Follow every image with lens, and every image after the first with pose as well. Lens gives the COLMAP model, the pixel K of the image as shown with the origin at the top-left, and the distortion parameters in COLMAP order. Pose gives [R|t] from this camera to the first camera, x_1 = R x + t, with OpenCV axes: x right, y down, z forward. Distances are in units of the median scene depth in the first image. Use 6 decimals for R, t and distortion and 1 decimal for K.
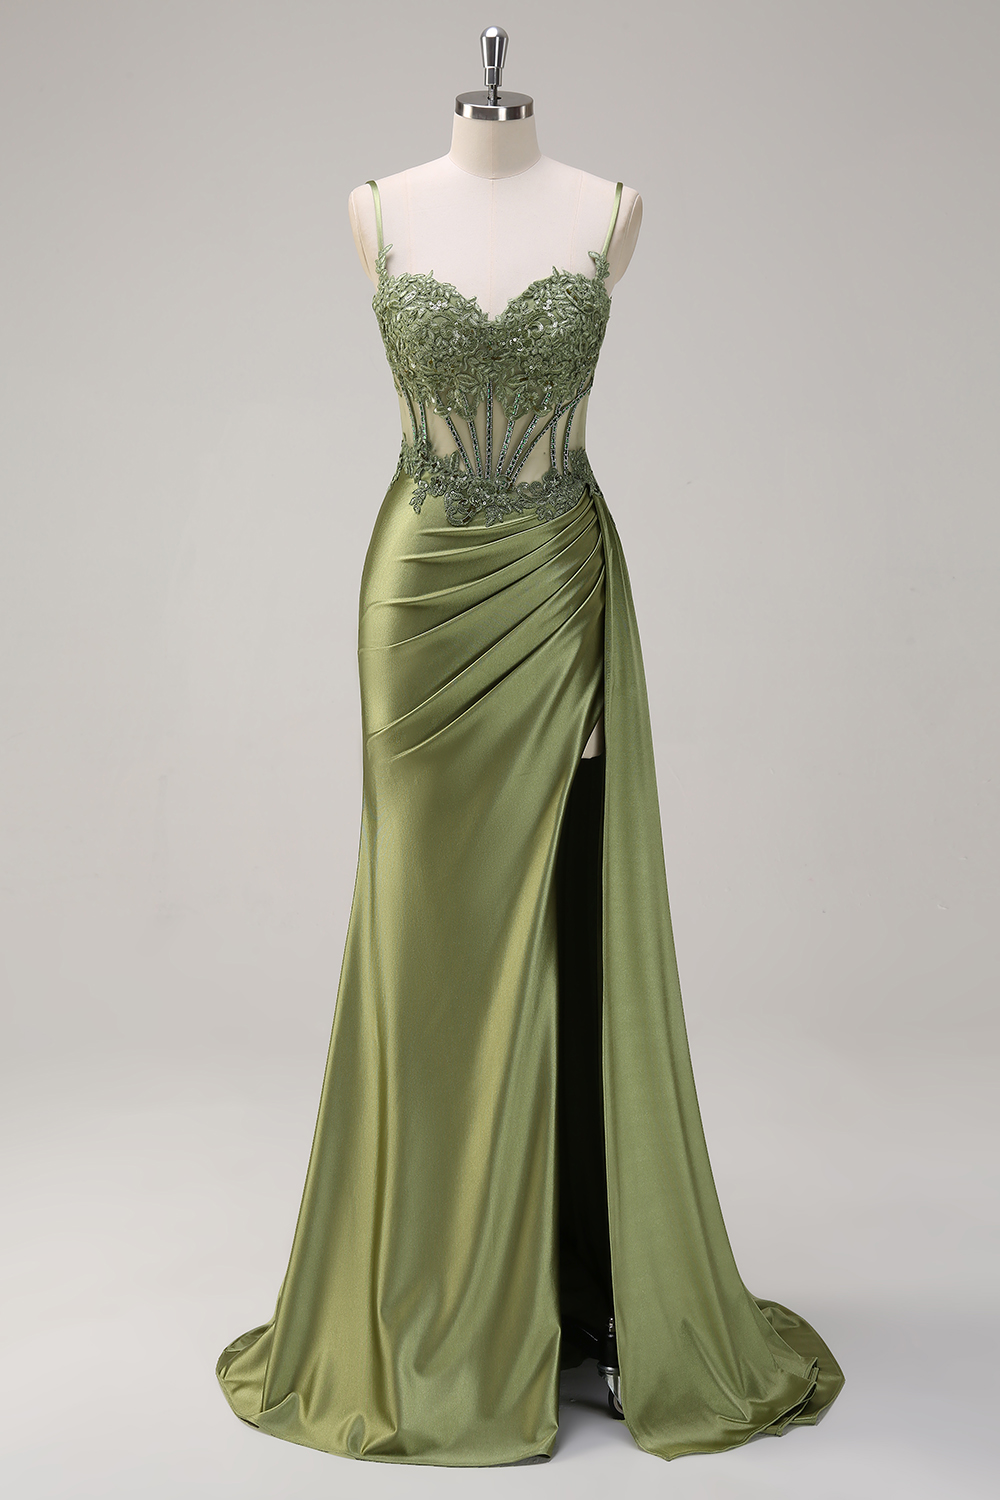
lens RADIAL K [[2130.8, 0, 500.0], [0, 2130.8, 750.0], [0, 0, 1]] dist [0.003595, -0.047042]
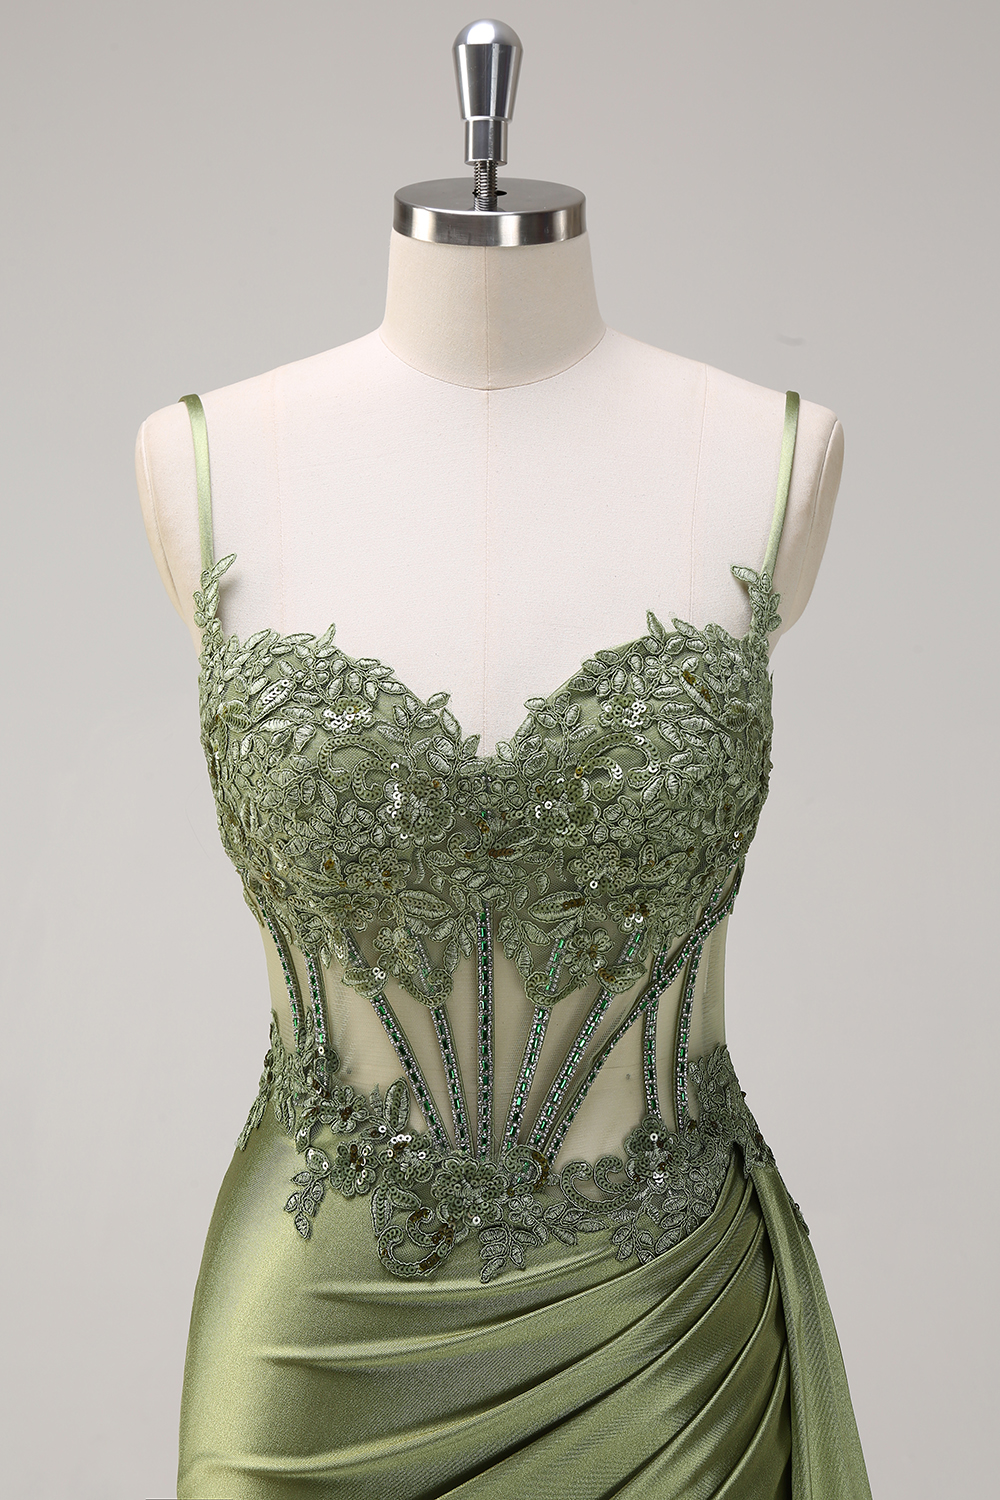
lens RADIAL K [[2560.1, 0, 500.0], [0, 2560.1, 750.0], [0, 0, 1]] dist [0.026485, -0.032150]
pose [[0.999870, -0.013125, -0.009349, 0.002577], [0.012056, 0.994240, -0.106499, -0.150369], [0.010693, 0.106373, 0.994269, 0.532963]]
